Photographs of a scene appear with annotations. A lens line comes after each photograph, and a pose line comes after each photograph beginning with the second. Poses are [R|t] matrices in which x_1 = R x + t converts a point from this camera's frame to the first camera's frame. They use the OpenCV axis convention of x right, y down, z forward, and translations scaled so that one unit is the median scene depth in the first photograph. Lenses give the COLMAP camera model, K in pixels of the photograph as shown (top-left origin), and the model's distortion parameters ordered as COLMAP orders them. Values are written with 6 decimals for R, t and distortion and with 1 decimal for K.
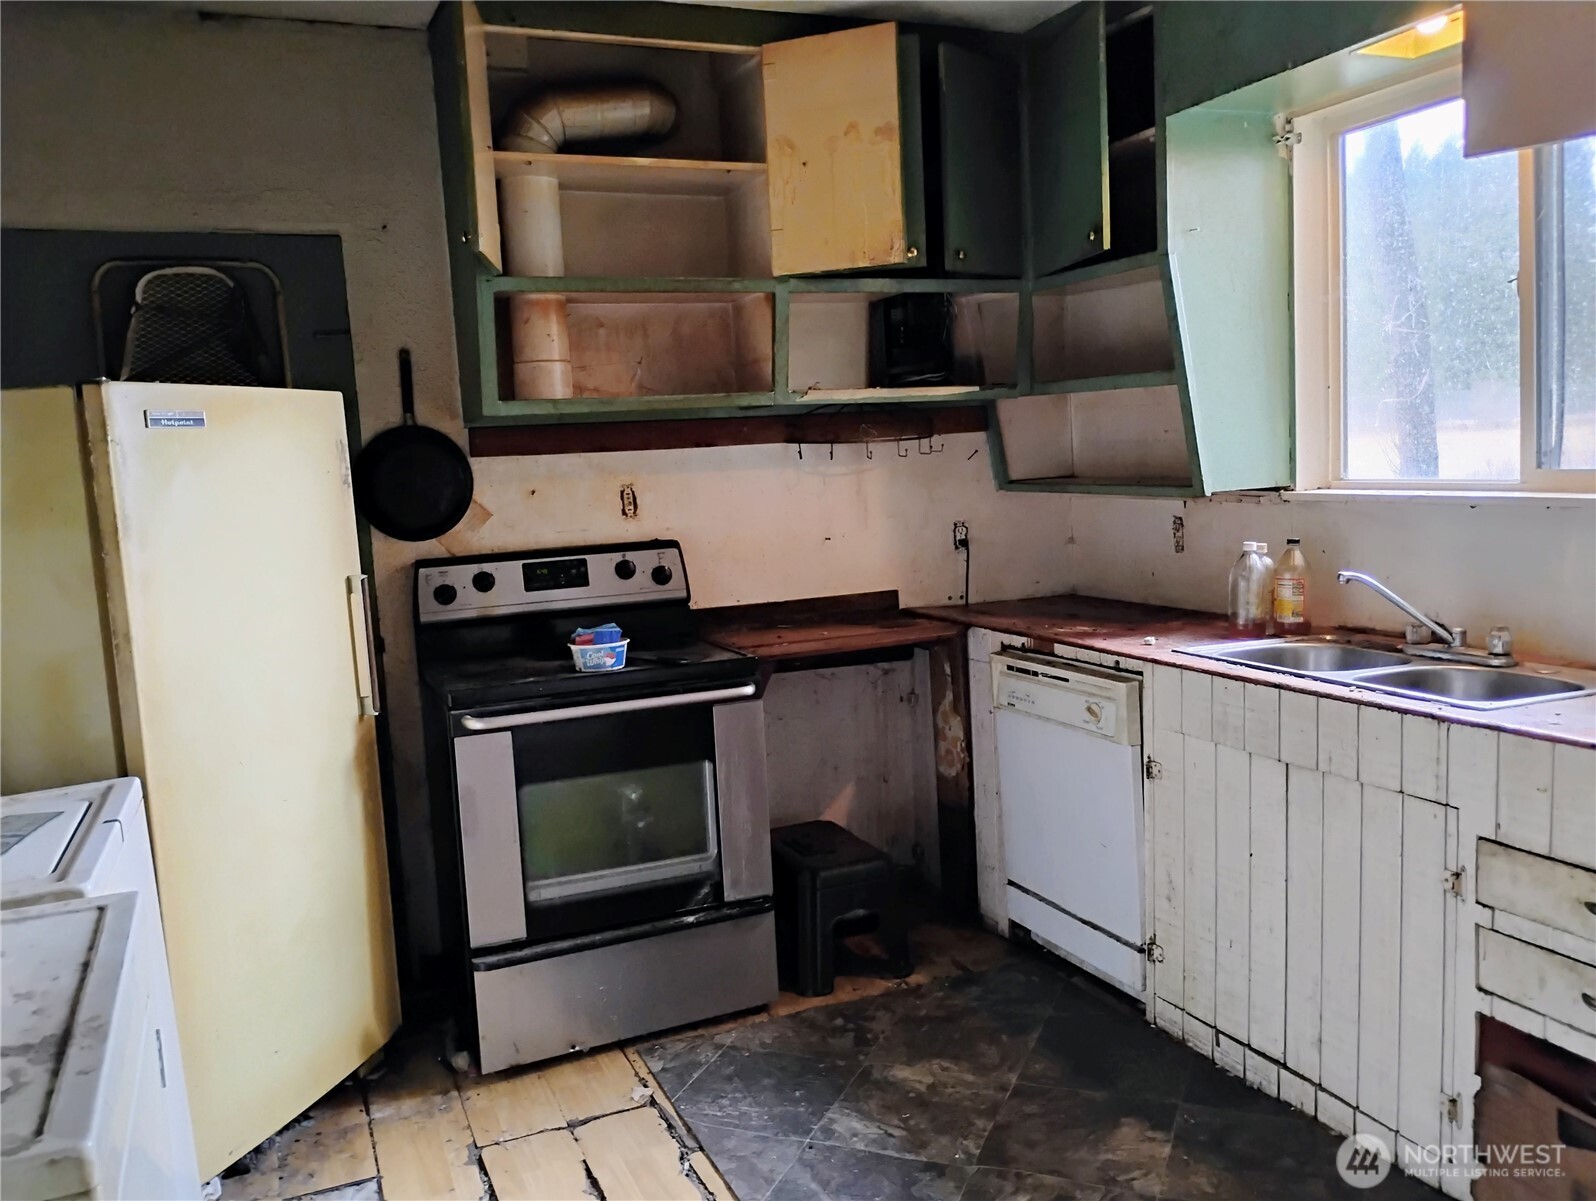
lens RADIAL K [[1317.2, 0, 799.1], [0, 1317.2, 610.7], [0, 0, 1]] dist [0.051409, -0.053027]
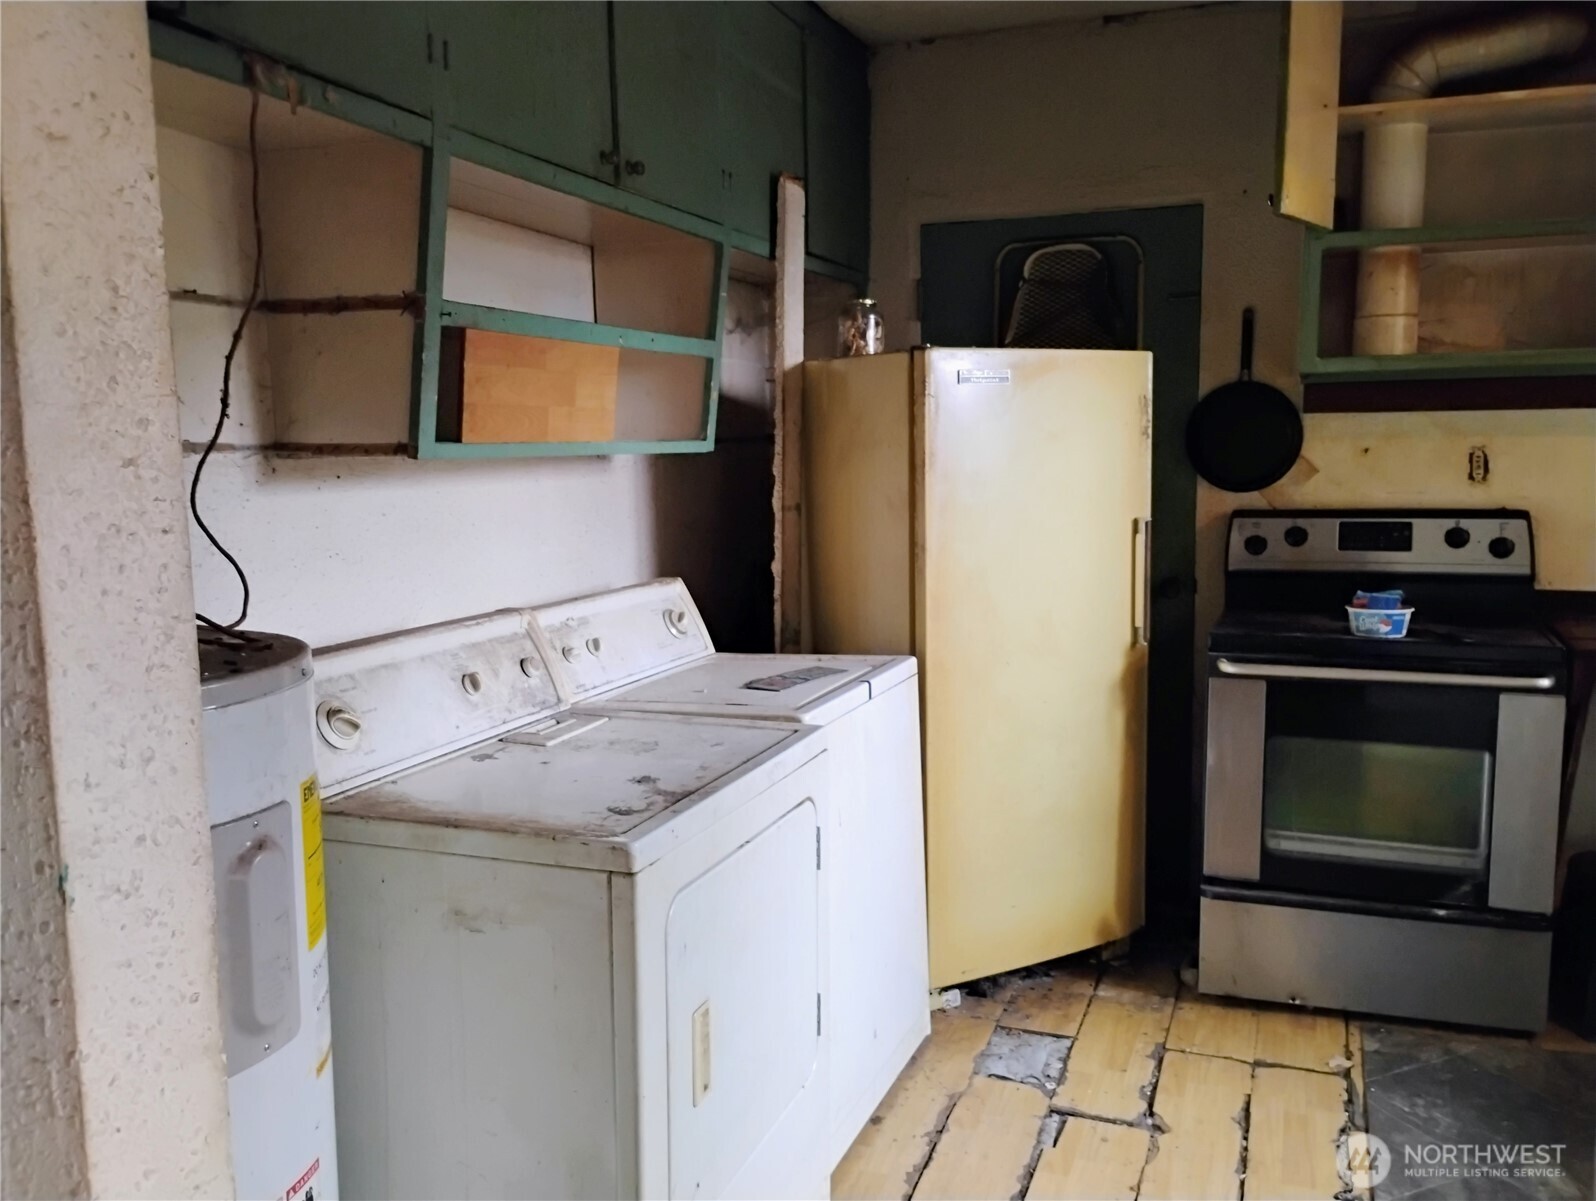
lens RADIAL K [[1317.2, 0, 796.2], [0, 1317.2, 605.5], [0, 0, 1]] dist [0.051409, -0.053027]
pose [[0.721774, 0.128998, -0.680001, 0.202511], [-0.105150, 0.991511, 0.076484, -0.007361], [0.684095, 0.016298, 0.729211, -0.007468]]
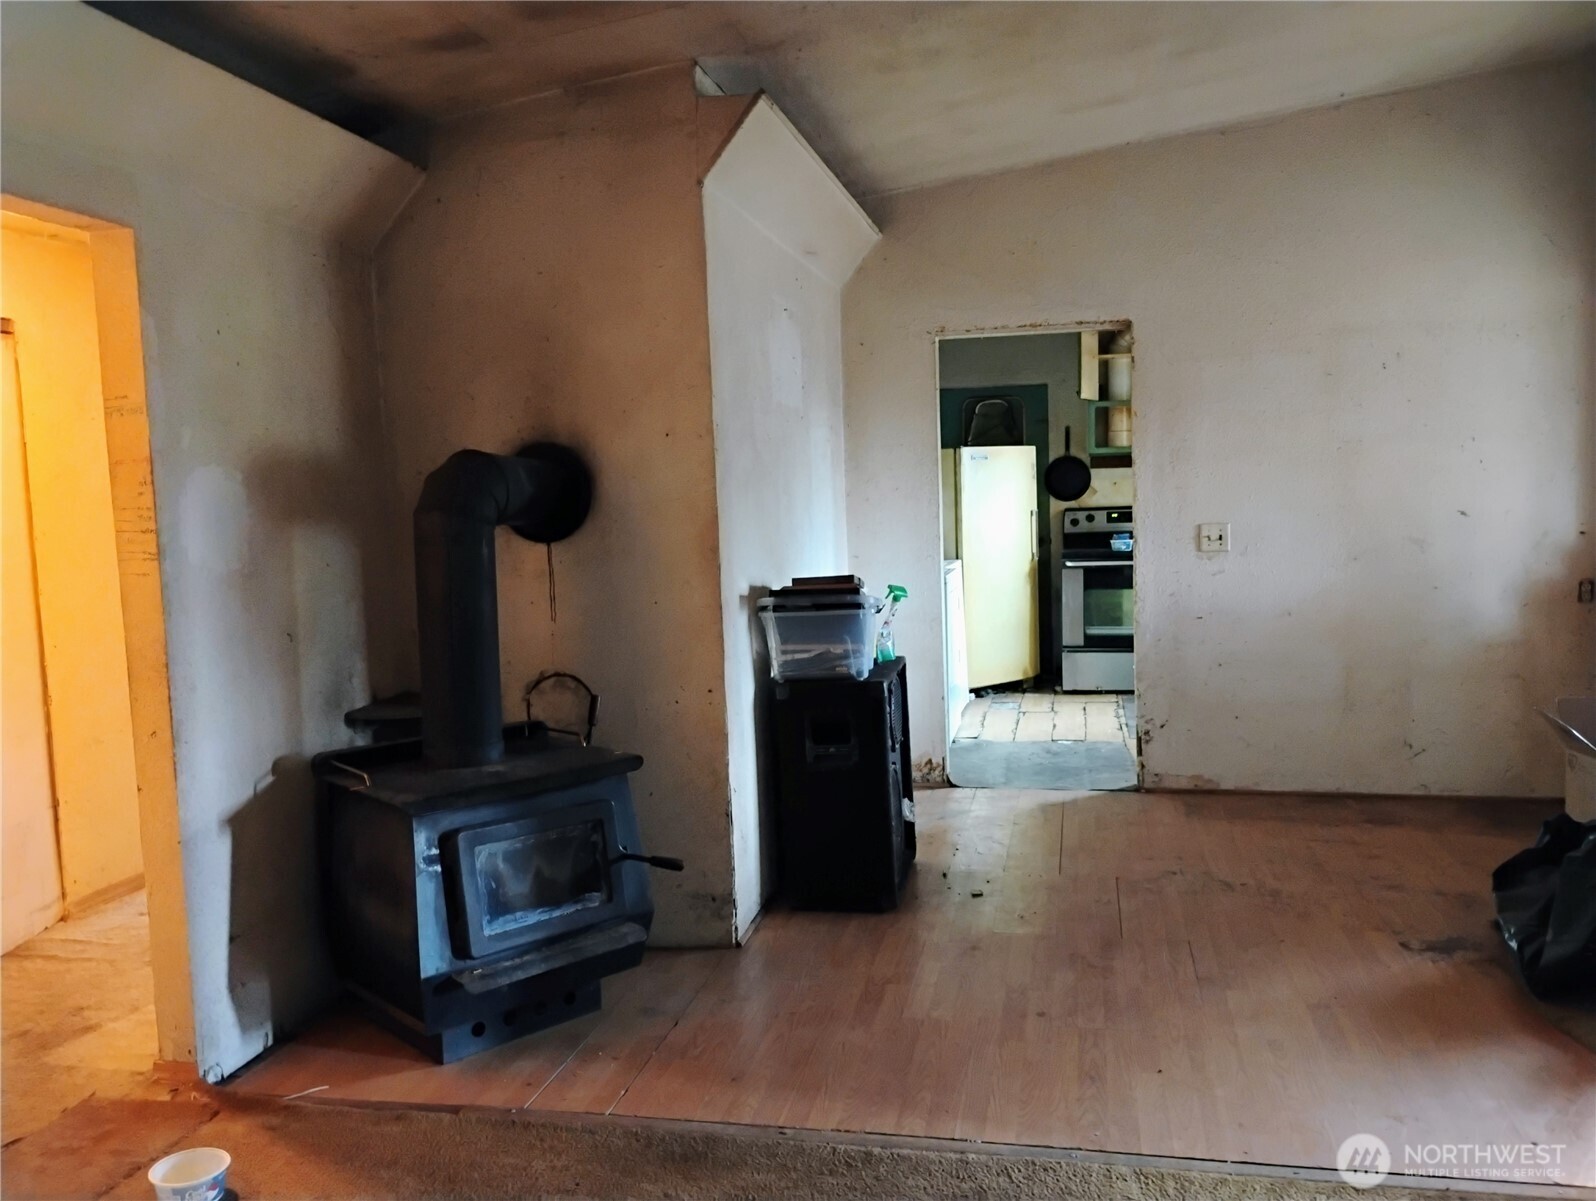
lens RADIAL K [[1317.2, 0, 796.7], [0, 1317.2, 599.6], [0, 0, 1]] dist [0.051409, -0.053027]
pose [[0.820499, 0.075578, -0.566630, 0.813211], [-0.079622, 0.996669, 0.017642, 0.146065], [0.566076, 0.030641, 0.823784, -1.522027]]
